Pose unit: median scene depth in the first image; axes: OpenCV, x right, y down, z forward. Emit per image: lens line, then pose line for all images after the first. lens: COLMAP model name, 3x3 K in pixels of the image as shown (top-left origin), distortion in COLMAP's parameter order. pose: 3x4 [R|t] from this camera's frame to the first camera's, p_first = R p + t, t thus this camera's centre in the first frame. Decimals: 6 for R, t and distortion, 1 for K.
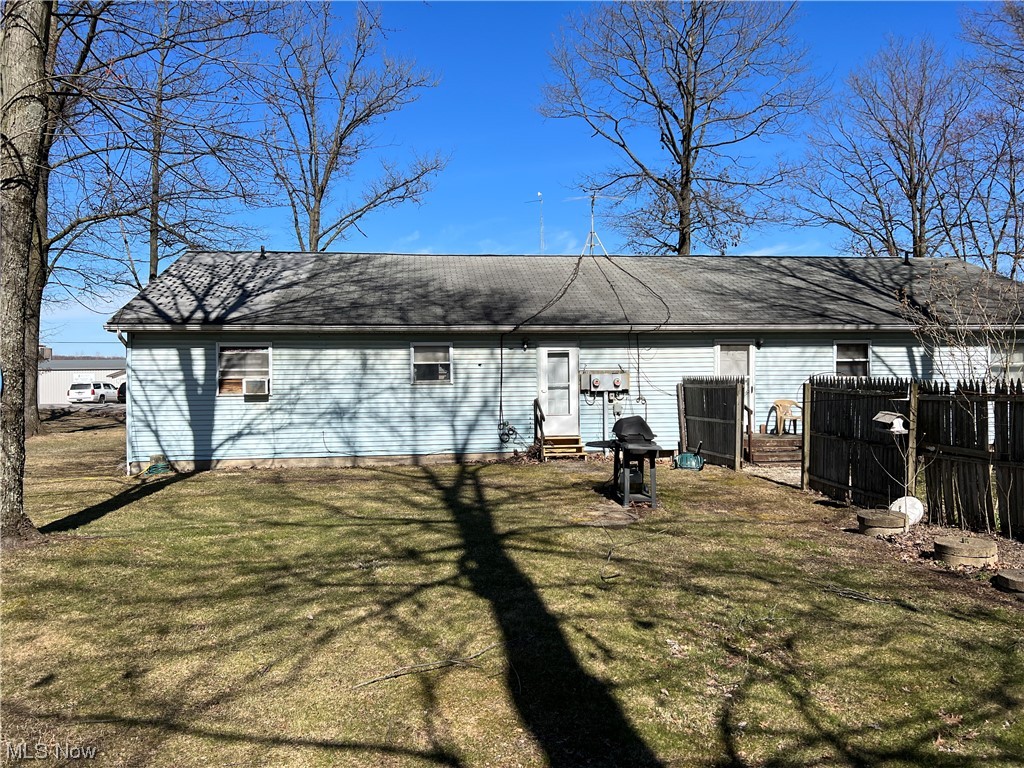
lens RADIAL K [[778.7, 0, 510.9], [0, 778.7, 388.0], [0, 0, 1]] dist [0.046466, -0.077409]
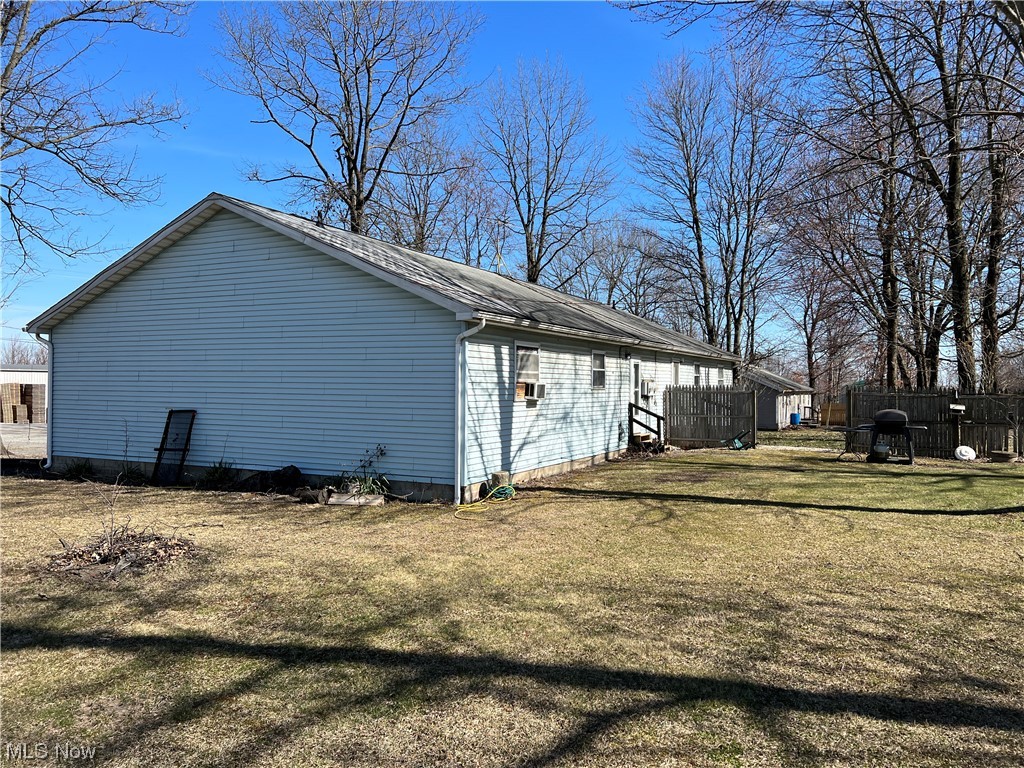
lens RADIAL K [[778.7, 0, 490.8], [0, 778.7, 382.8], [0, 0, 1]] dist [0.046466, -0.077409]
pose [[0.563236, 0.014527, 0.826168, -1.092402], [-0.003502, 0.999878, -0.015194, 0.002723], [-0.826289, 0.005664, 0.563218, 0.521010]]
